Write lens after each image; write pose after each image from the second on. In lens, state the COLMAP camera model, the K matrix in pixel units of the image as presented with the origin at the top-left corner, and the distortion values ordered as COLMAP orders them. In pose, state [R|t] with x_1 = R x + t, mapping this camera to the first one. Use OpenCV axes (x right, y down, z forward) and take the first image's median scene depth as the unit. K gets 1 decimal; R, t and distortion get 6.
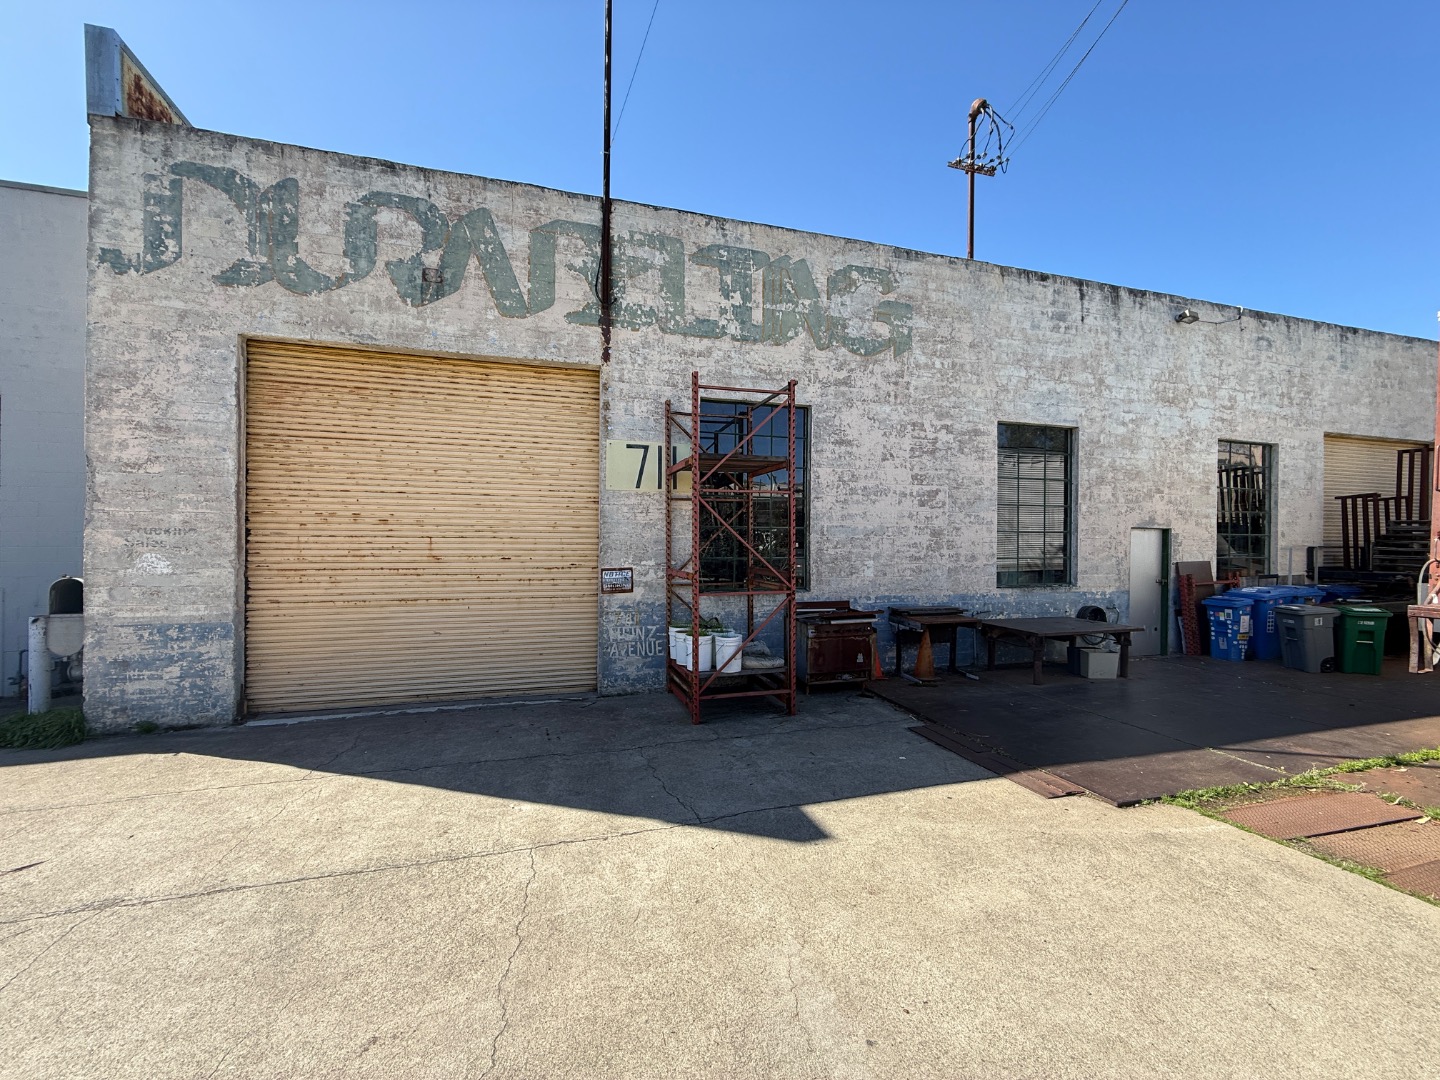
lens RADIAL K [[576.0, 0, 710.4], [0, 576.0, 543.6], [0, 0, 1]] dist [0.000542, -0.000083]
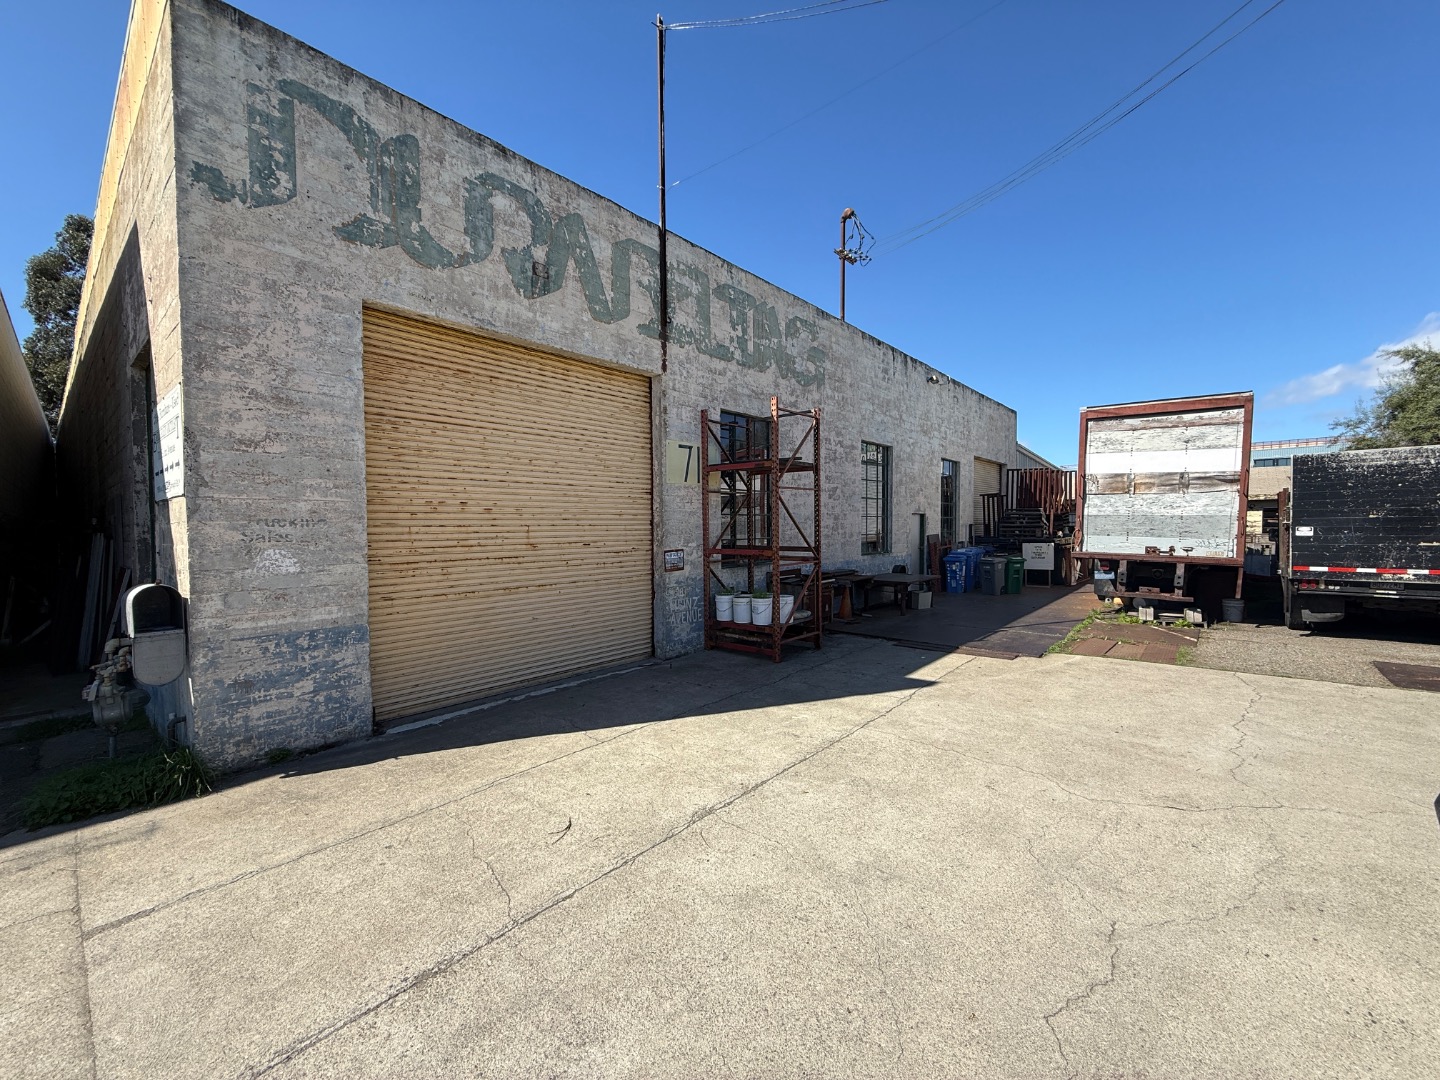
lens RADIAL K [[576.0, 0, 717.2], [0, 576.0, 543.6], [0, 0, 1]] dist [0.000542, -0.000083]
pose [[0.846195, -0.030212, 0.532016, -0.776736], [0.014272, 0.999318, 0.034049, -0.009777], [-0.532682, -0.021219, 0.846049, -0.044611]]
